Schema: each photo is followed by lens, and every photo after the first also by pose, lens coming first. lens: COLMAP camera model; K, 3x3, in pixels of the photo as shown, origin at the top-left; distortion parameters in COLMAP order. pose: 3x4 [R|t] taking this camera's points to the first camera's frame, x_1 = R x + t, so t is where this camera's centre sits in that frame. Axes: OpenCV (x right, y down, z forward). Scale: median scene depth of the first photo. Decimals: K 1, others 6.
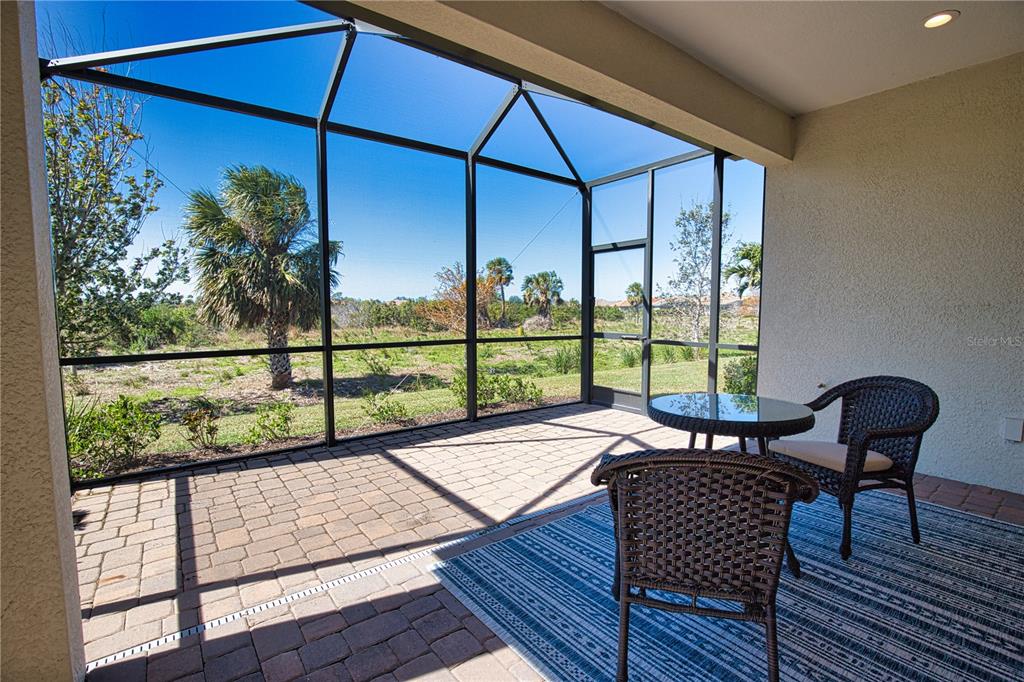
lens RADIAL K [[470.9, 0, 507.8], [0, 470.9, 374.0], [0, 0, 1]] dist [-0.001080, -0.000057]
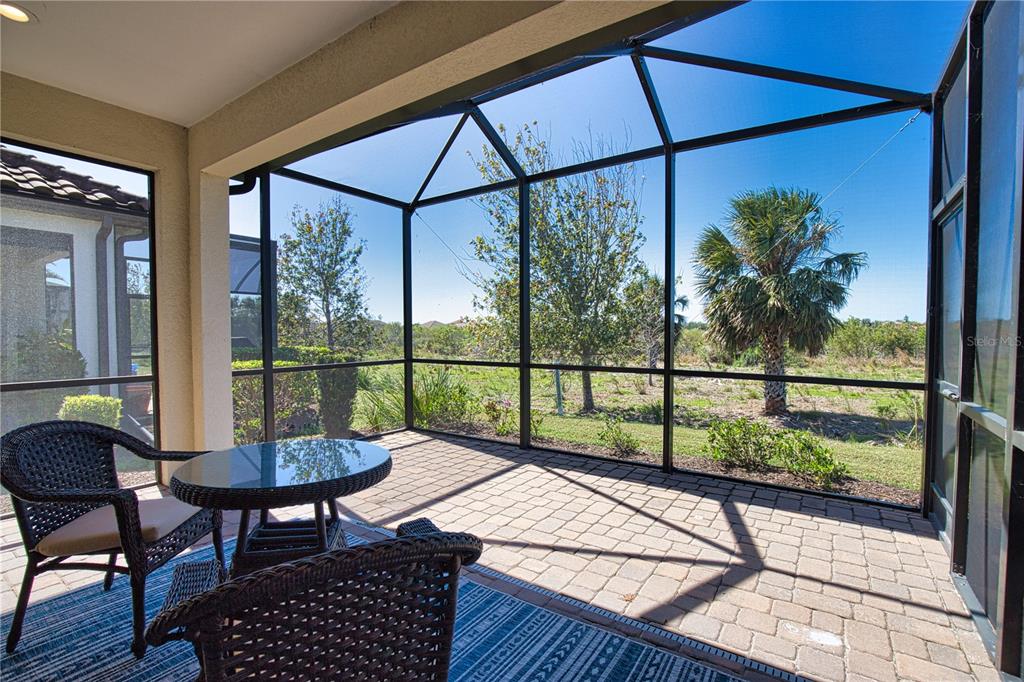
lens RADIAL K [[465.6, 0, 513.7], [0, 465.6, 344.5], [0, 0, 1]] dist [-0.029355, 0.000058]
pose [[0.307344, 0.021908, -0.951346, 0.702874], [-0.126672, 0.991780, -0.018084, -0.079208], [0.943130, 0.126067, 0.307593, 0.586537]]
